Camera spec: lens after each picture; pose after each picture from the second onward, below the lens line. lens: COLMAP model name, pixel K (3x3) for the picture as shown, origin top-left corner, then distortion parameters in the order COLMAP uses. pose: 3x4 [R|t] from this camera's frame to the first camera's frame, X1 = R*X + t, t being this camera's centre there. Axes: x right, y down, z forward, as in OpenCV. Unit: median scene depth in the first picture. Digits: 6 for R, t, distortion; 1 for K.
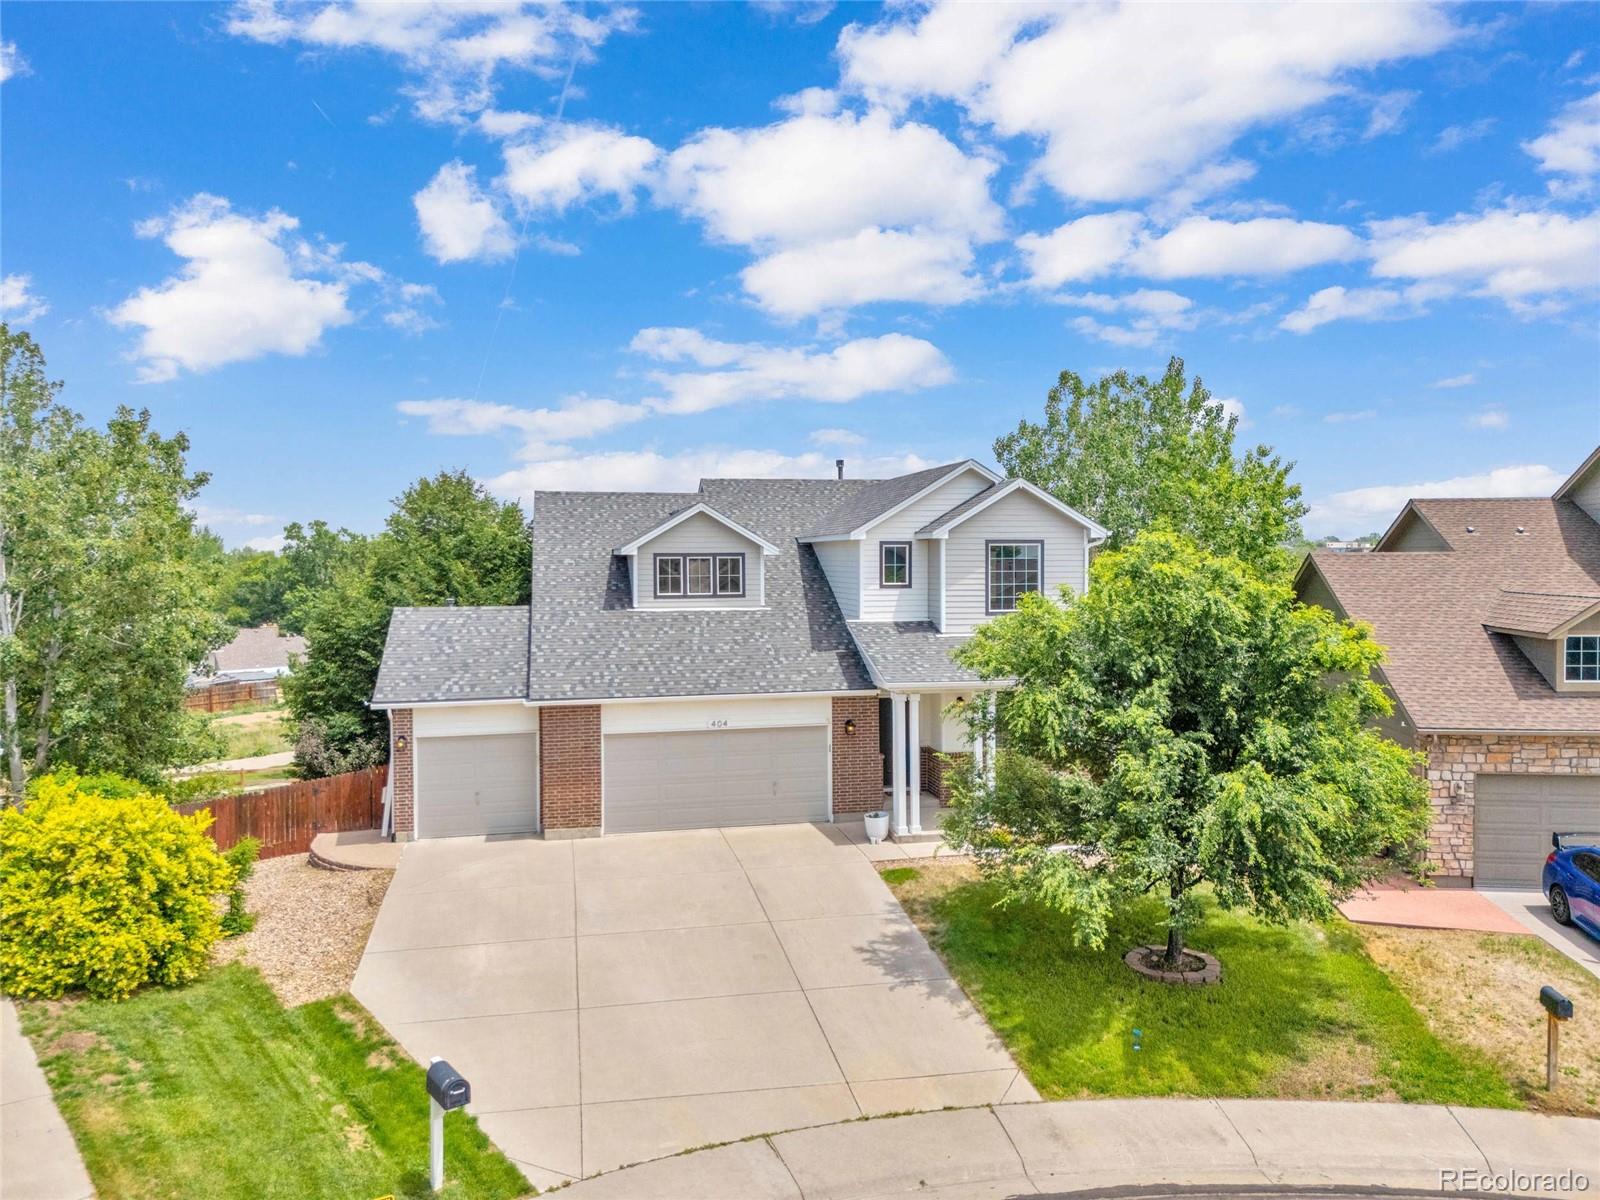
lens RADIAL K [[1177.8, 0, 800.0], [0, 1177.8, 593.0], [0, 0, 1]] dist [0.053698, -0.023218]
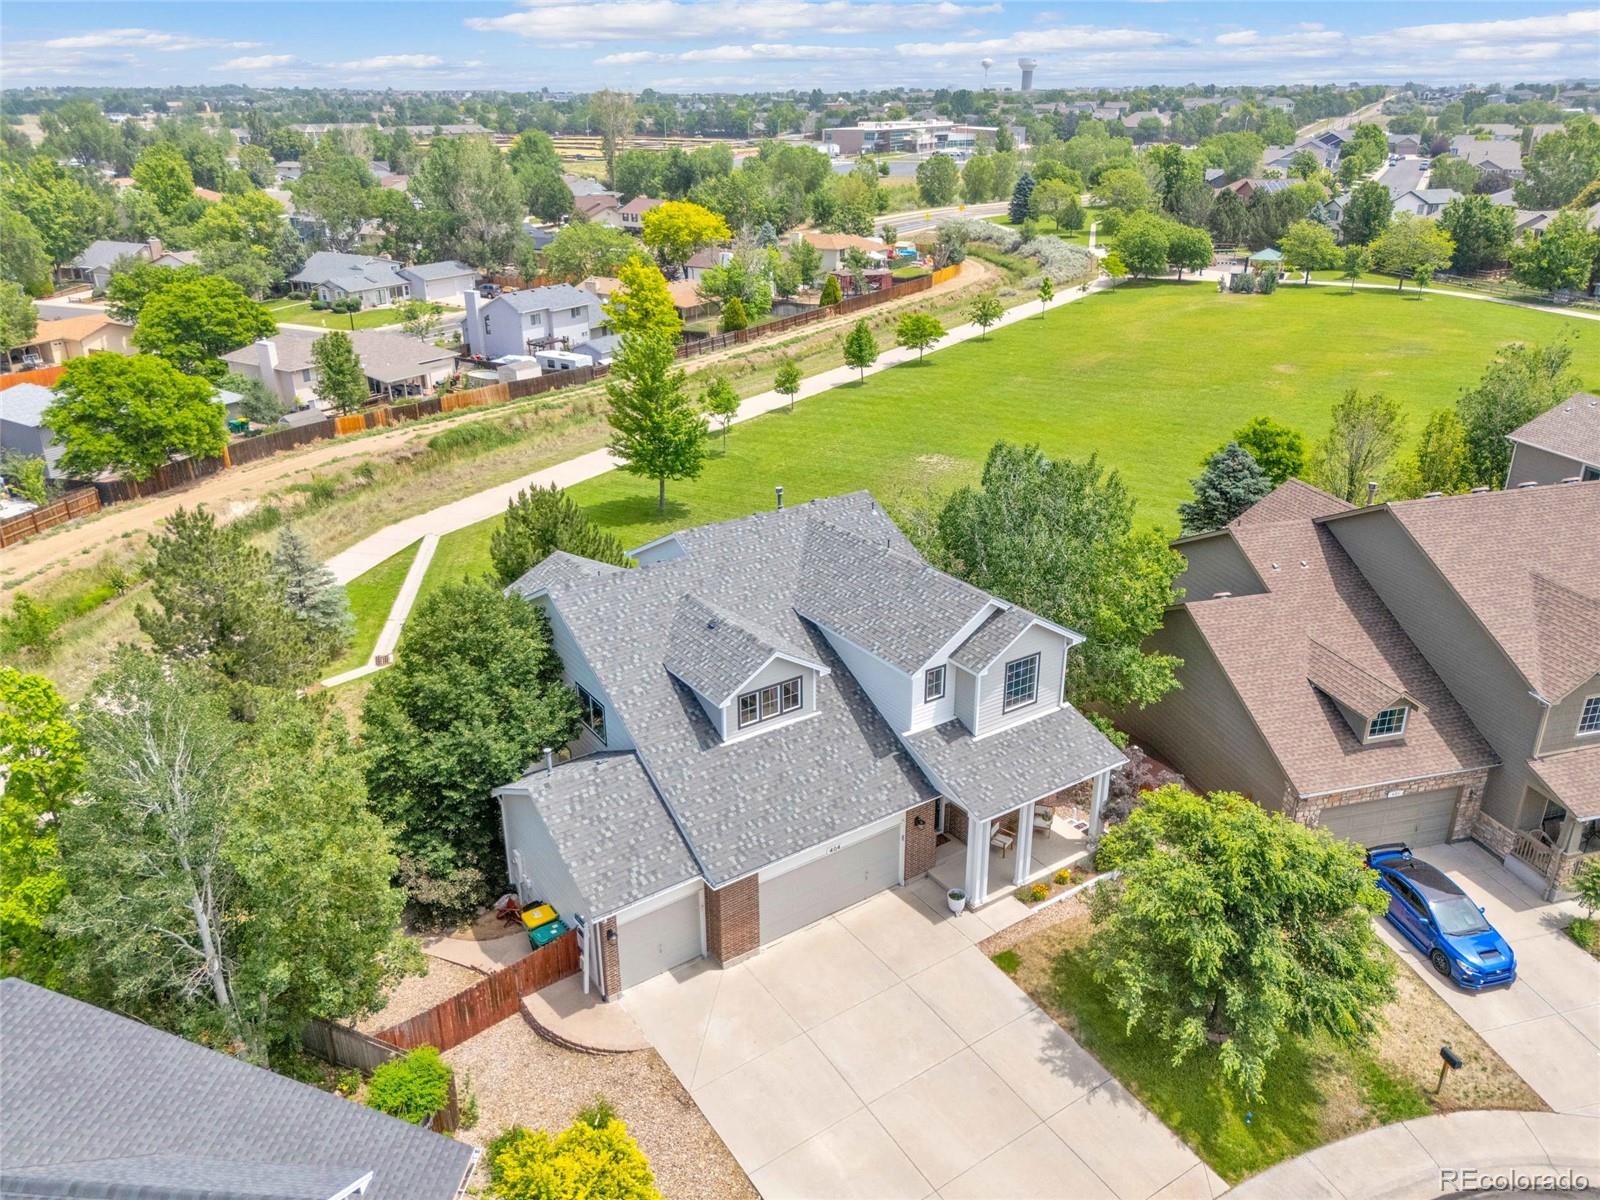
lens RADIAL K [[1177.8, 0, 804.5], [0, 1177.8, 599.1], [0, 0, 1]] dist [0.053698, -0.023218]
pose [[0.922756, -0.145026, 0.357055, -0.536556], [0.008010, 0.933509, 0.358464, -0.622321], [-0.385301, -0.327915, 0.862563, 0.003170]]
